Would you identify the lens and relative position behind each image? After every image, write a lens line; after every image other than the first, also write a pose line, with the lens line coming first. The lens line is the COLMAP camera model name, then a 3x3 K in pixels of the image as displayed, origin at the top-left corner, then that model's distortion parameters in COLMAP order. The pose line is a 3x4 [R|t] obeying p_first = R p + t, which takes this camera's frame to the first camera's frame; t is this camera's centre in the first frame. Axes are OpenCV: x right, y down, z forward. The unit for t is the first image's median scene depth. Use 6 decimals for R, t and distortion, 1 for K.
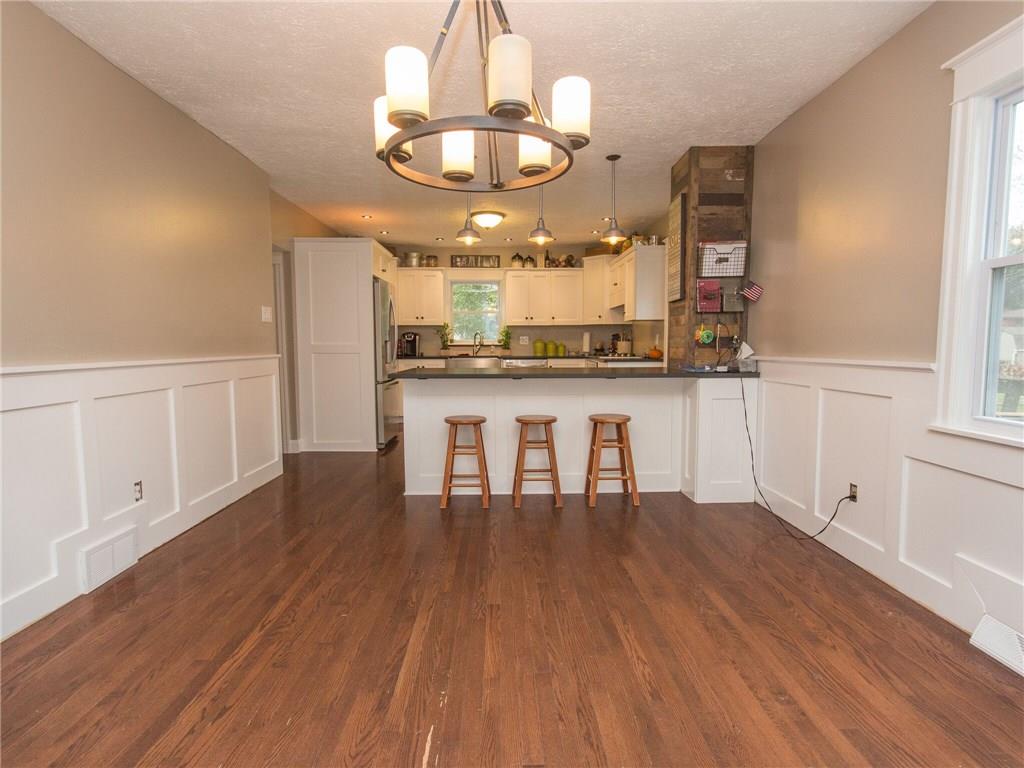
lens RADIAL K [[532.5, 0, 510.6], [0, 532.5, 382.3], [0, 0, 1]] dist [0.001462, 0.000123]
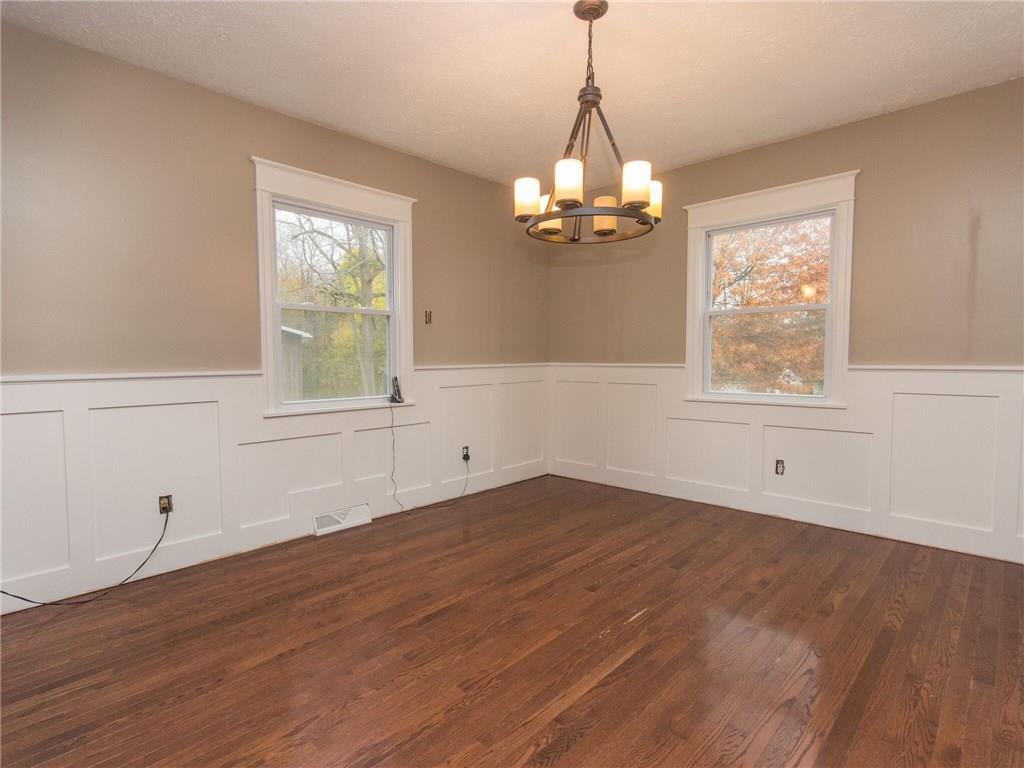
lens RADIAL K [[532.5, 0, 510.5], [0, 532.5, 382.8], [0, 0, 1]] dist [0.001462, 0.000123]
pose [[-0.708646, -0.033169, 0.704784, -0.665188], [0.058859, 0.992633, 0.105898, -0.114146], [-0.703105, 0.116527, -0.701474, 1.561764]]
